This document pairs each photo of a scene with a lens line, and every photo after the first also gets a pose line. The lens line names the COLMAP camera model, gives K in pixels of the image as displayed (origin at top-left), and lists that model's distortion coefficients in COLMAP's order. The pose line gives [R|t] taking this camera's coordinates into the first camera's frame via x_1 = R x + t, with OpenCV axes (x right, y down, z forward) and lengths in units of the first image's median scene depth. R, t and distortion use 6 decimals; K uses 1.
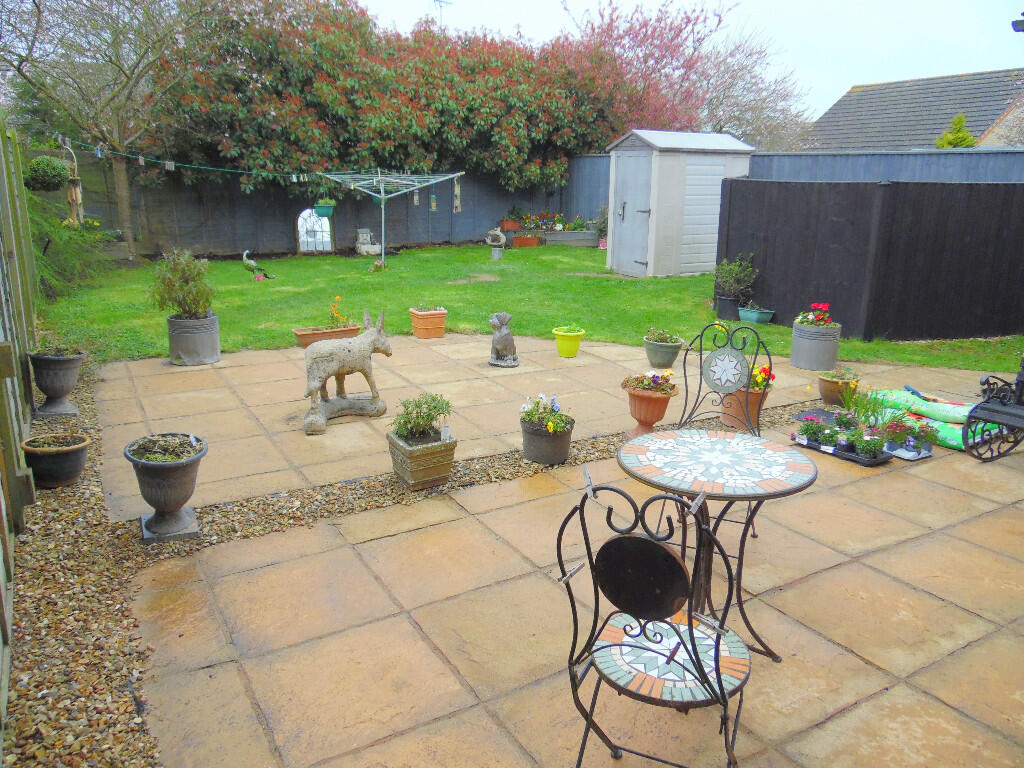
lens RADIAL K [[759.4, 0, 512.0], [0, 759.4, 384.0], [0, 0, 1]] dist [0.002026, 0.004138]
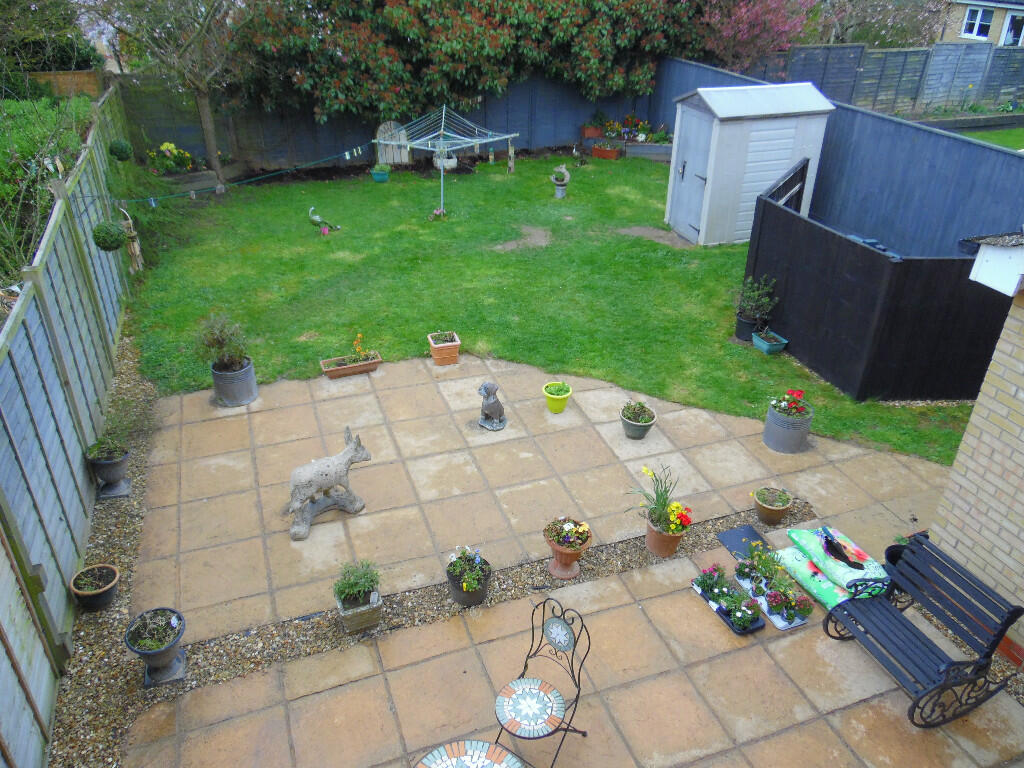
lens RADIAL K [[755.4, 0, 512.0], [0, 755.4, 384.0], [0, 0, 1]] dist [0.005927, 0.002604]
pose [[0.985436, 0.087115, -0.146034, 0.087255], [-0.047681, 0.965908, 0.254458, -0.181972], [0.163222, -0.243789, 0.955994, -0.026670]]
